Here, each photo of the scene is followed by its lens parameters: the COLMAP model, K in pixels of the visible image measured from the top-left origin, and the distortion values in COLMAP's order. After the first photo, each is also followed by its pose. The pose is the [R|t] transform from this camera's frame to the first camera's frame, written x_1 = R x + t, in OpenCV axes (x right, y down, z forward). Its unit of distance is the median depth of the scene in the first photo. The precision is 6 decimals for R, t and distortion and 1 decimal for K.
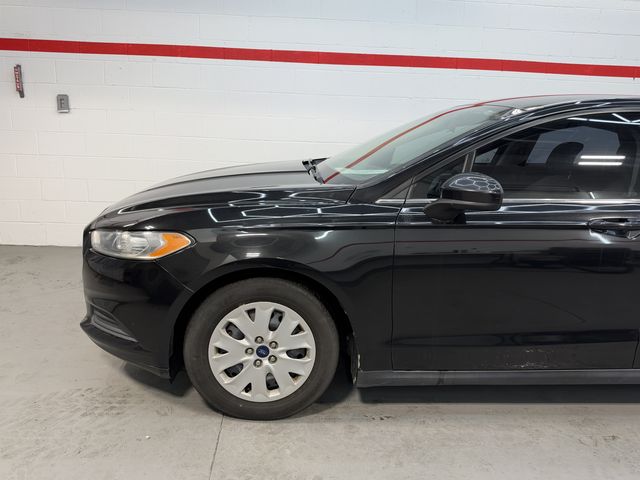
lens RADIAL K [[503.2, 0, 316.0], [0, 503.2, 239.1], [0, 0, 1]] dist [0.116012, -0.156370]
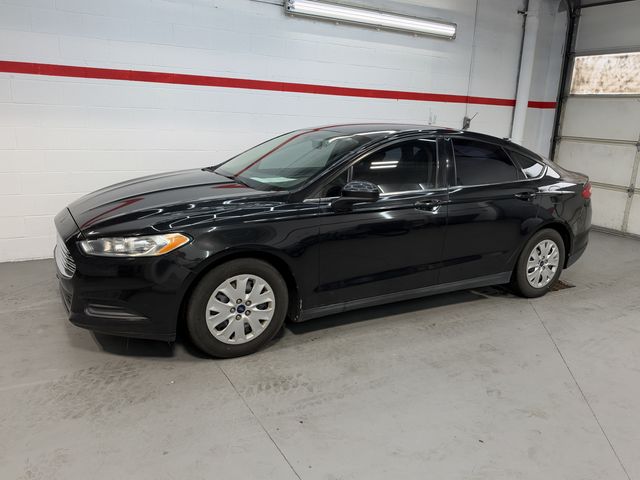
lens RADIAL K [[473.8, 0, 319.5], [0, 473.8, 249.4], [0, 0, 1]] dist [0.103836, -0.000137]
pose [[0.888948, -0.115390, 0.443235, -0.496574], [0.099523, 0.993285, 0.058985, -0.007919], [-0.447065, -0.008322, 0.894463, -0.334116]]
